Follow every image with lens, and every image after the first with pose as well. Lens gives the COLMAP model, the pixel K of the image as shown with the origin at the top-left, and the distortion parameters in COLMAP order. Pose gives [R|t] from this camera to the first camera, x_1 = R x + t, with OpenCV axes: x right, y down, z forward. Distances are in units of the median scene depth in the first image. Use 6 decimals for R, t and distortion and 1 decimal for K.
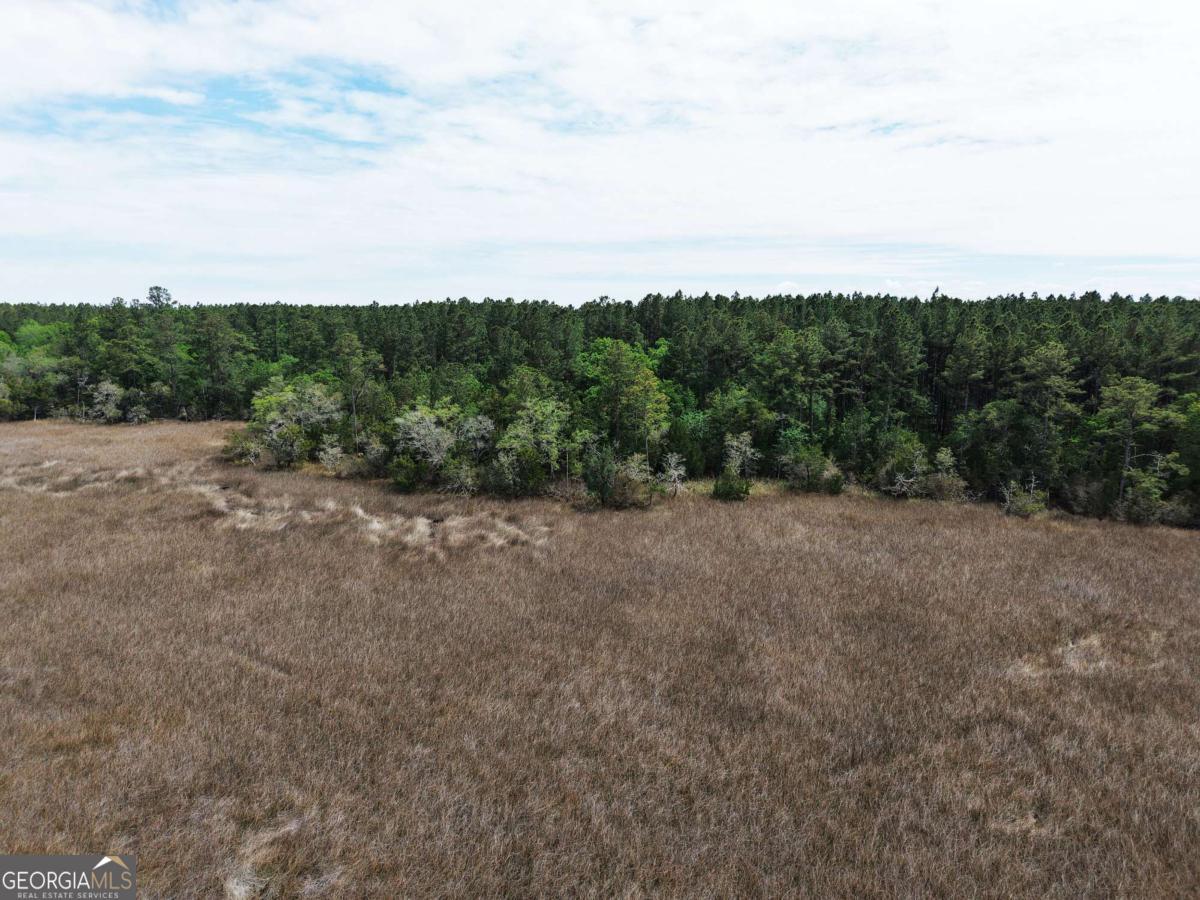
lens RADIAL K [[840.3, 0, 604.0], [0, 840.3, 445.7], [0, 0, 1]] dist [0.010842, -0.007023]
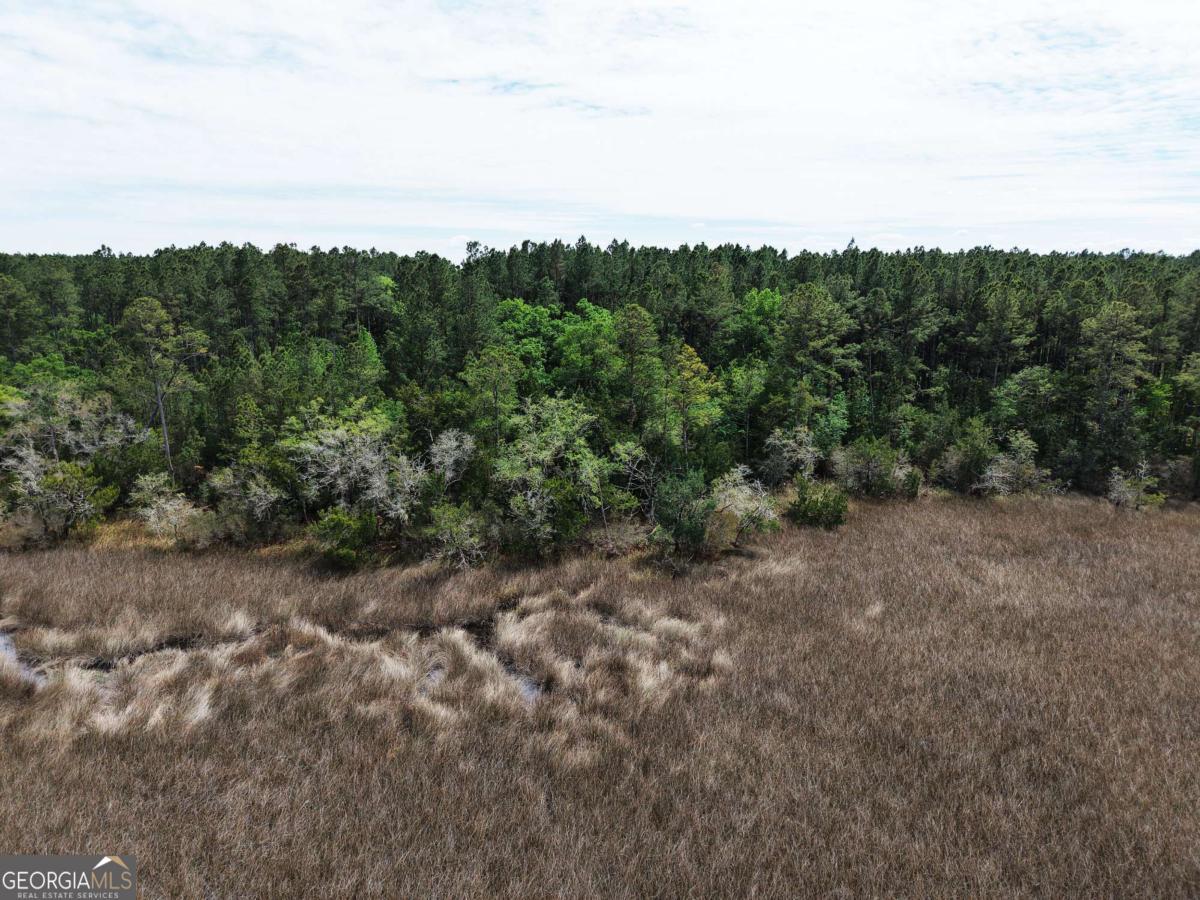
lens RADIAL K [[840.3, 0, 593.1], [0, 840.3, 458.5], [0, 0, 1]] dist [0.010842, -0.007023]
pose [[0.919568, -0.082327, 0.384208, -0.271326], [0.057210, 0.995437, 0.076373, -0.051625], [-0.388743, -0.048250, 0.920082, 0.356794]]
